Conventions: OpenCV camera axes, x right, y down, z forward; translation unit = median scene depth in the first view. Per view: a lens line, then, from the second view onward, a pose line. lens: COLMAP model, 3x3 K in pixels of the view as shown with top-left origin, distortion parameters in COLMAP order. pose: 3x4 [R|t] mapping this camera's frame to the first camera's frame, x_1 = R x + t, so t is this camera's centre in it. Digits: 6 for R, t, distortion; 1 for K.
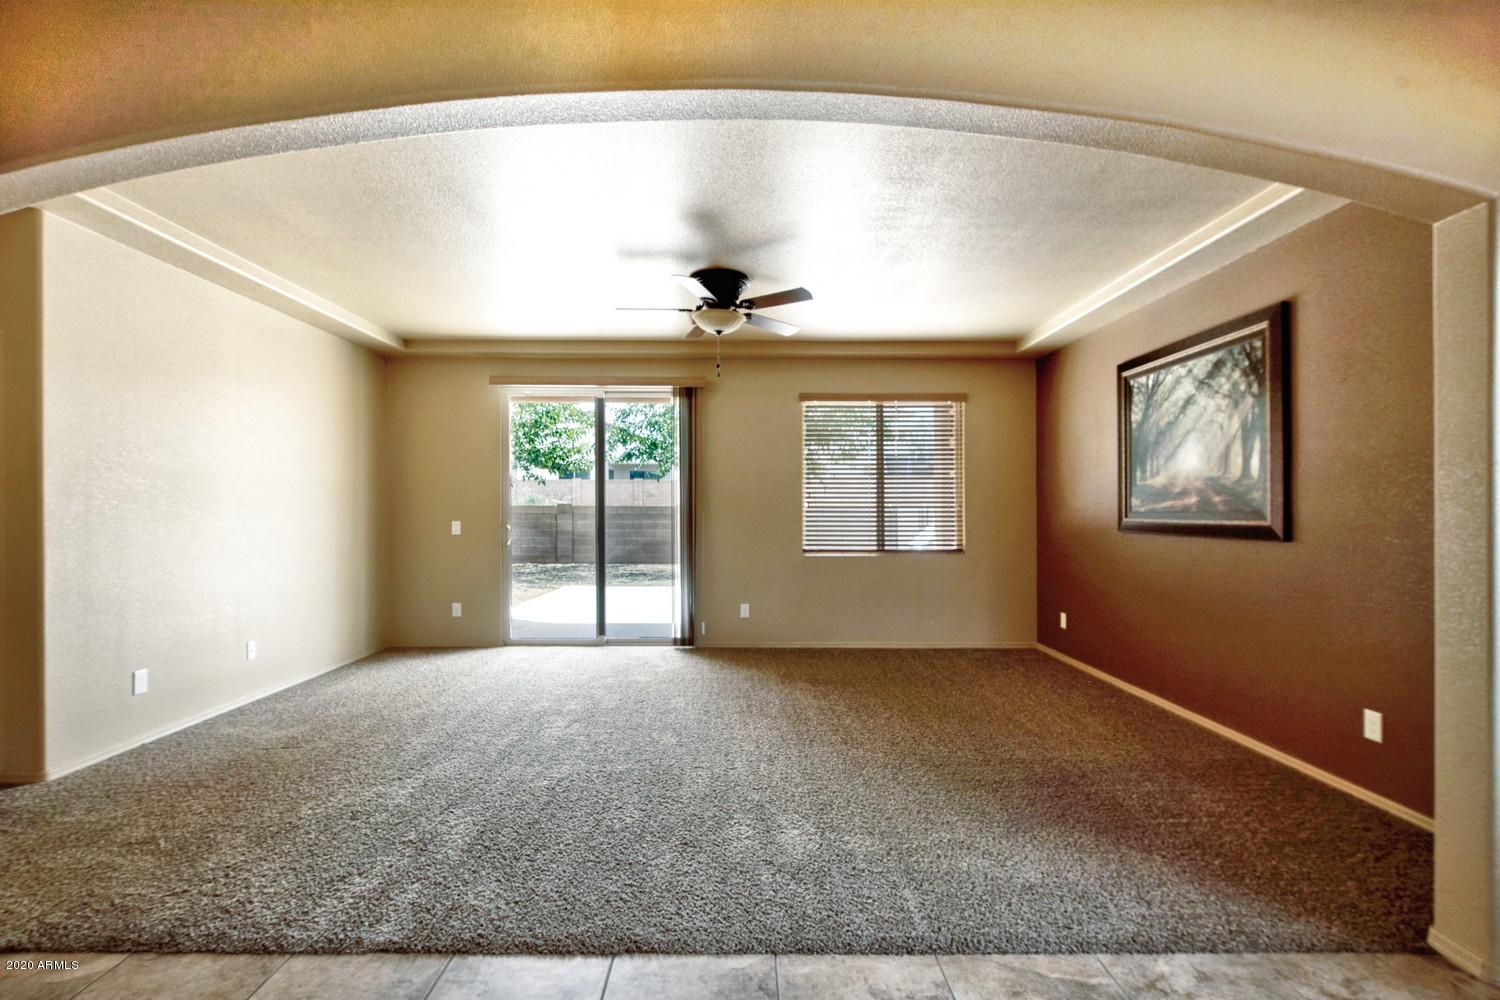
lens RADIAL K [[701.0, 0, 750.0], [0, 701.0, 500.0], [0, 0, 1]] dist [-0.001819, -0.000698]
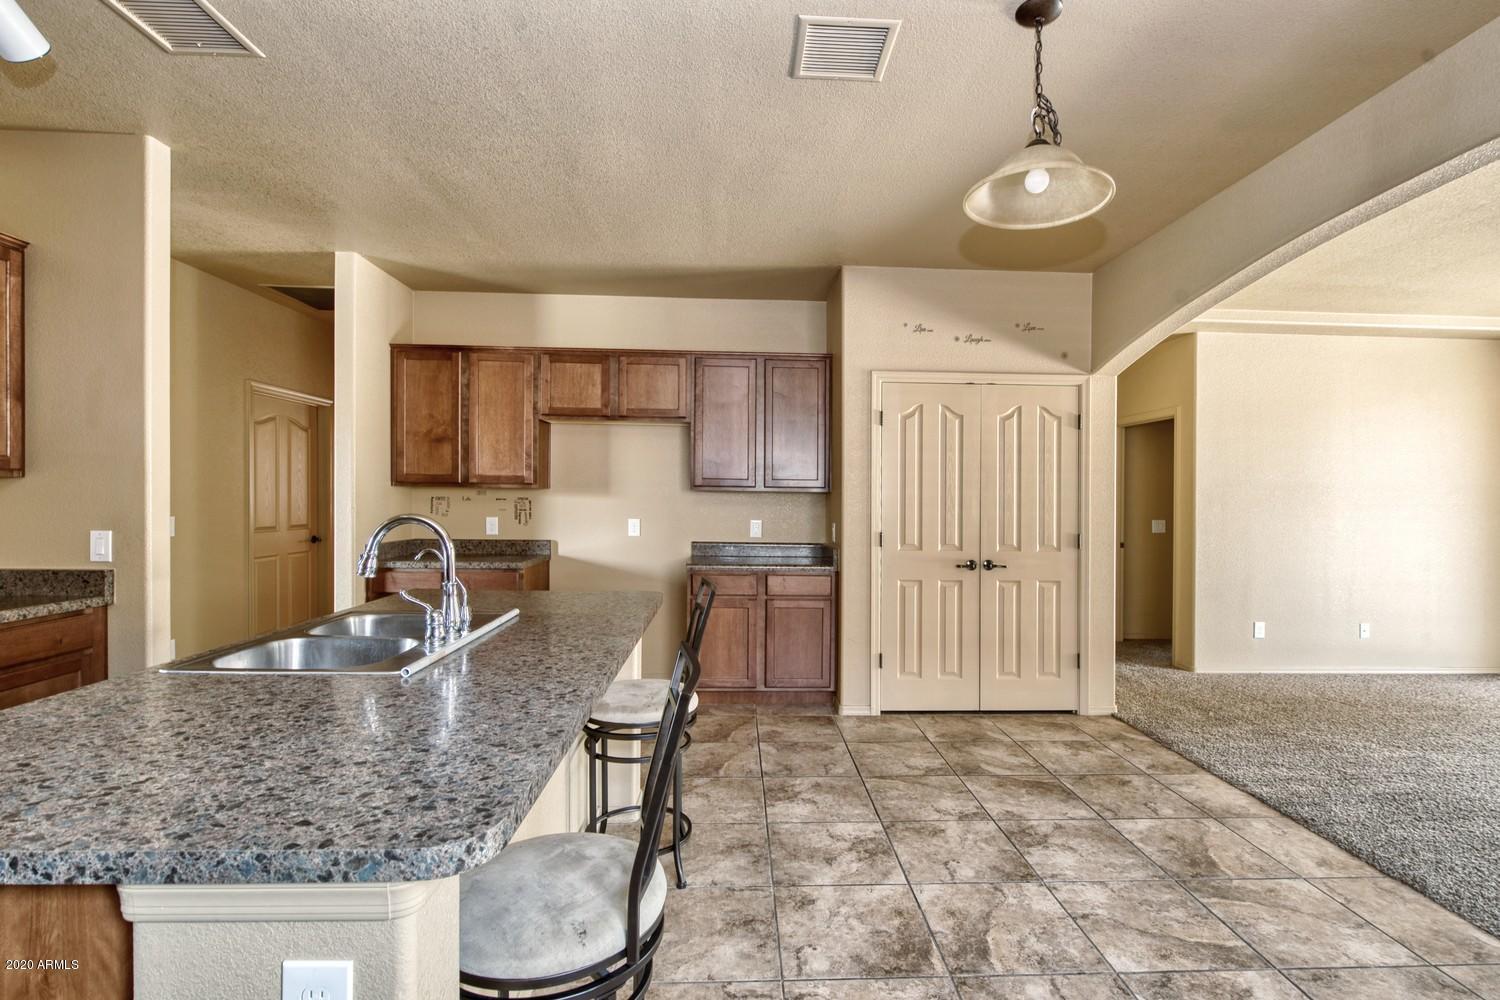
lens RADIAL K [[701.0, 0, 750.0], [0, 701.0, 500.0], [0, 0, 1]] dist [-0.001819, -0.000698]
pose [[0.021445, 0.001678, -0.999769, 0.732546], [0.002092, 0.999996, 0.001724, -0.020111], [0.999768, -0.002129, 0.021441, -0.119177]]
